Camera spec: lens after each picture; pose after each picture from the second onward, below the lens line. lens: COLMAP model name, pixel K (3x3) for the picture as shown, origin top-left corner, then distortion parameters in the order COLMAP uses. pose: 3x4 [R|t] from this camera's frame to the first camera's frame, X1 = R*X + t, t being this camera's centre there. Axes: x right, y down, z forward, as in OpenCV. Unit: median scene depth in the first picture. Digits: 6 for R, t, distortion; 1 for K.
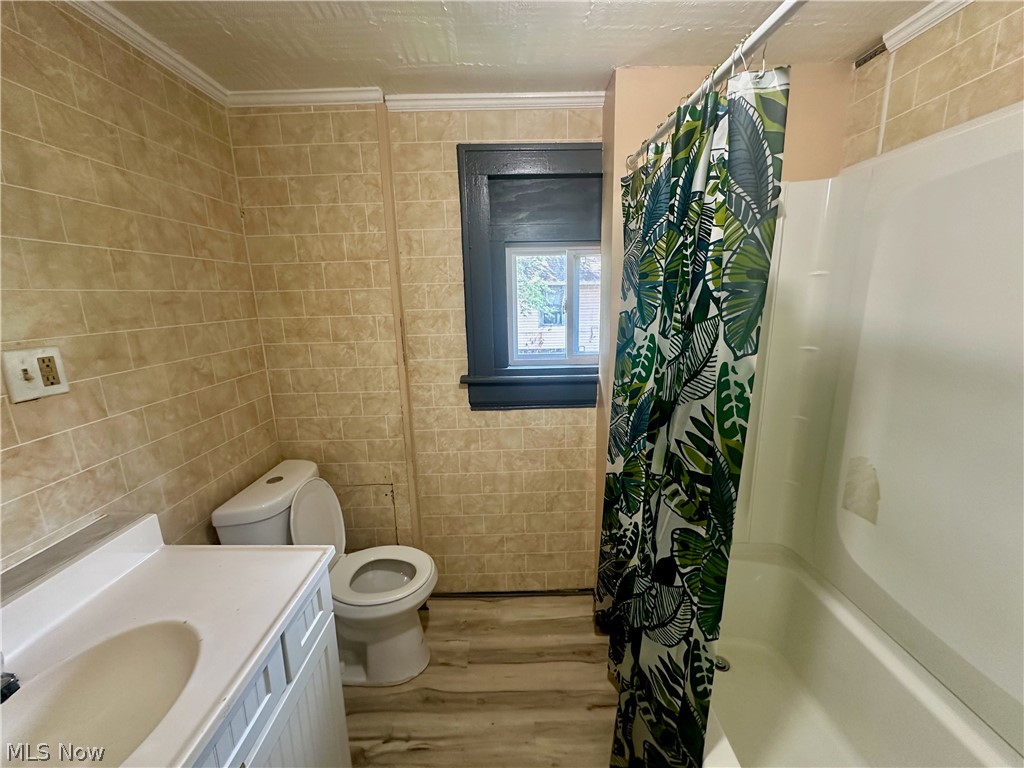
lens RADIAL K [[407.3, 0, 510.8], [0, 407.3, 382.4], [0, 0, 1]] dist [-0.004713, 0.000992]
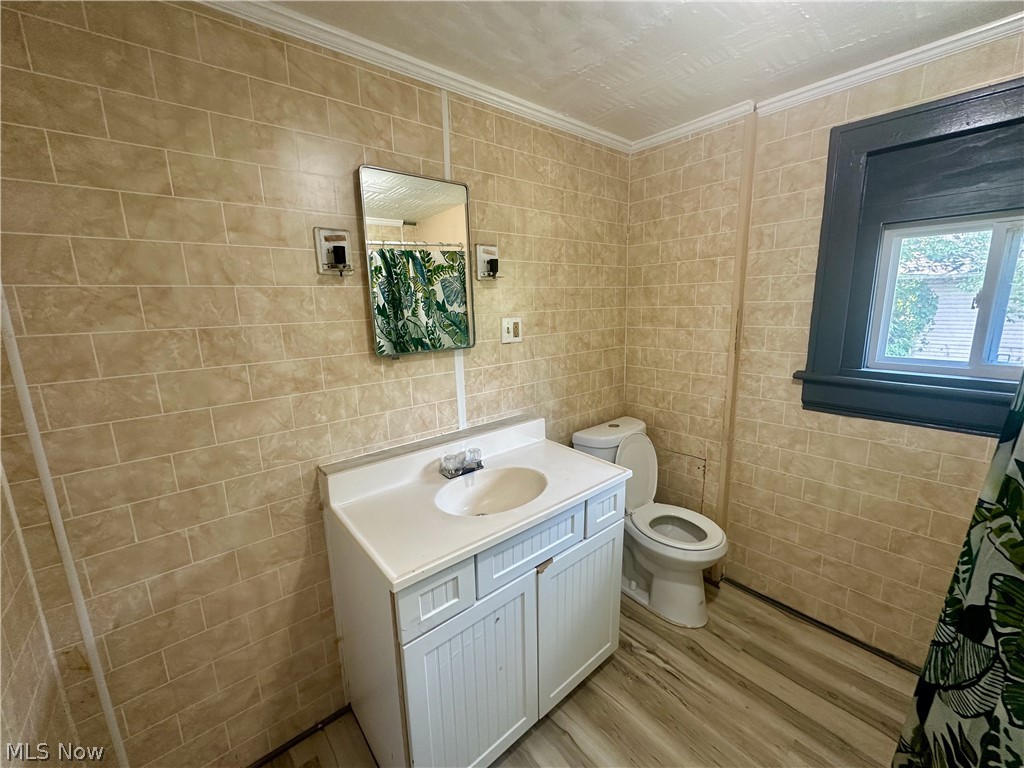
lens RADIAL K [[407.3, 0, 513.4], [0, 407.3, 382.0], [0, 0, 1]] dist [-0.004713, 0.000992]
pose [[0.637766, 0.153276, -0.754825, 0.205886], [-0.151910, 0.985781, 0.071823, 0.048395], [0.755101, 0.068859, 0.651982, -0.147672]]
